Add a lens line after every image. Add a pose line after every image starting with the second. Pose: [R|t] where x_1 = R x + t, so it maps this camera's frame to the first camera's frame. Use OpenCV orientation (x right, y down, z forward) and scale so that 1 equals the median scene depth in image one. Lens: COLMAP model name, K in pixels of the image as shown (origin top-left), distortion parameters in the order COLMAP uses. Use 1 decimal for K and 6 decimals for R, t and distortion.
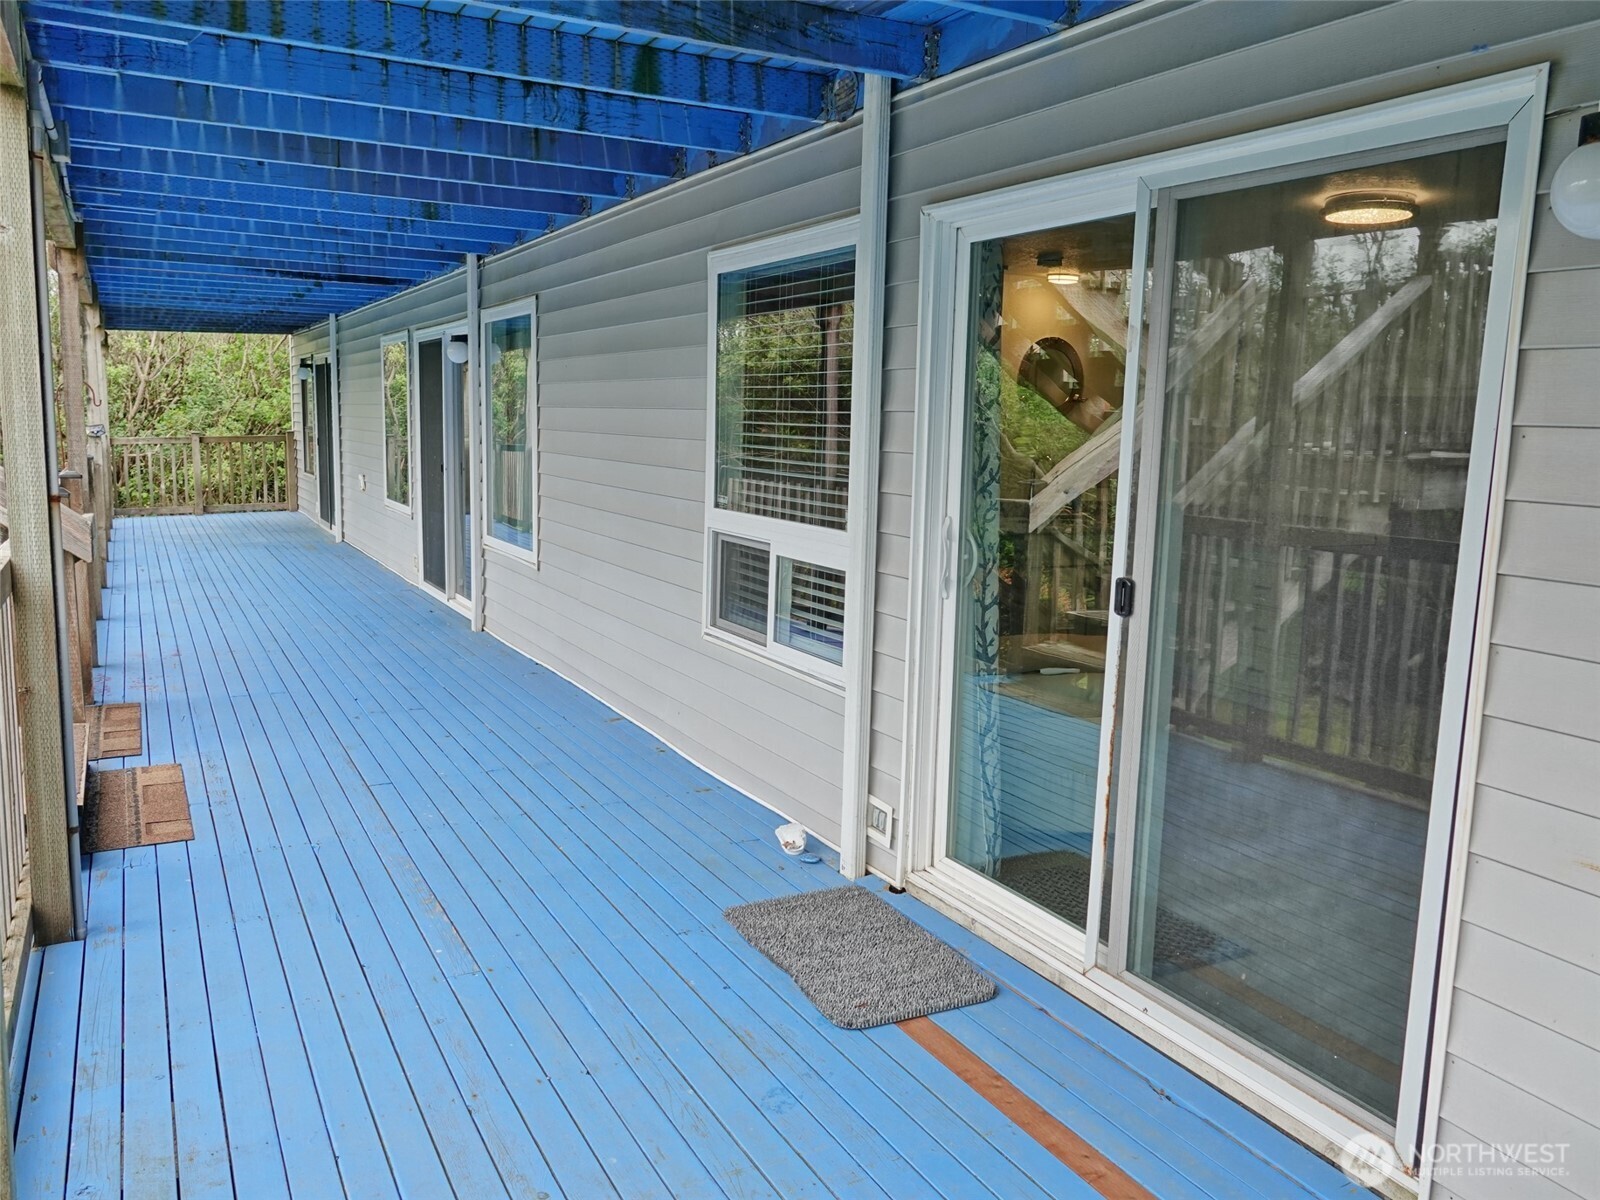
lens RADIAL K [[1222.5, 0, 800.0], [0, 1222.5, 600.0], [0, 0, 1]] dist [0.002550, -0.000480]
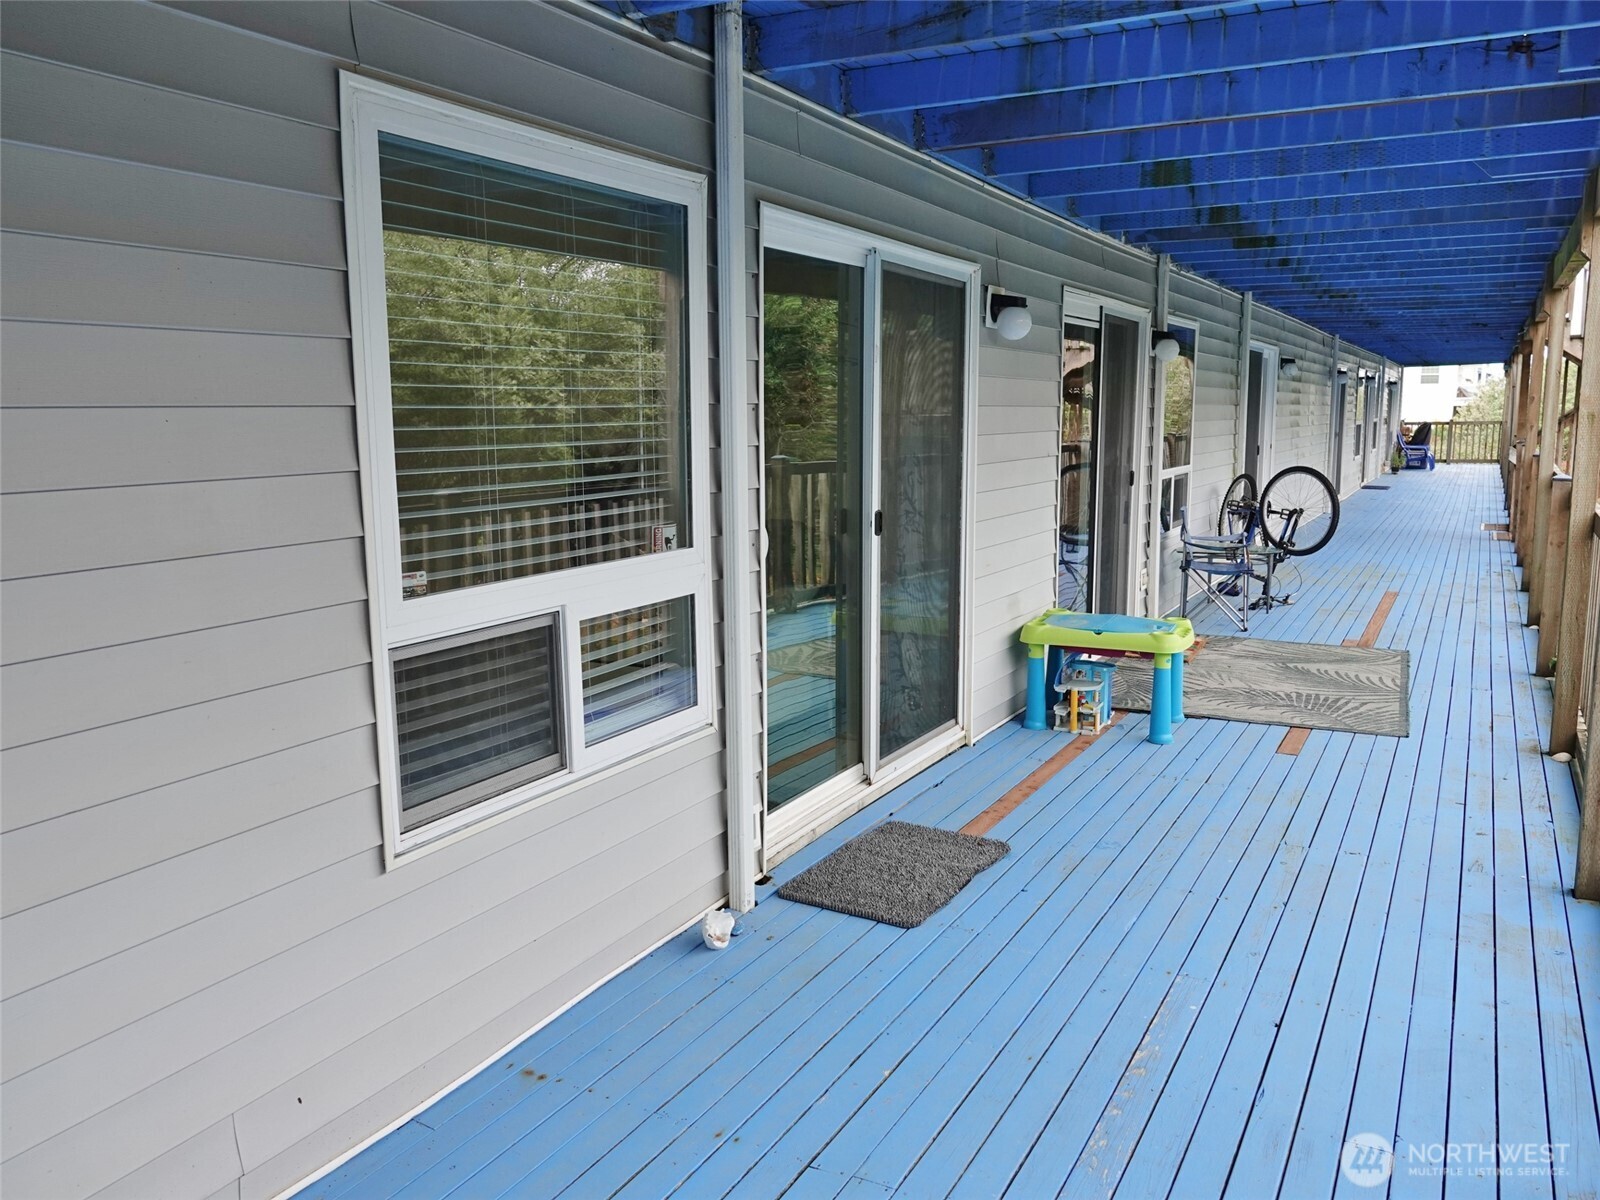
lens RADIAL K [[1261.1, 0, 807.3], [0, 1261.1, 596.6], [0, 0, 1]] dist [0.005467, -0.001586]
pose [[-0.549995, -0.150314, 0.821530, -0.728806], [0.112901, 0.961259, 0.251465, -0.233213], [-0.827501, 0.231056, -0.511717, 1.390008]]
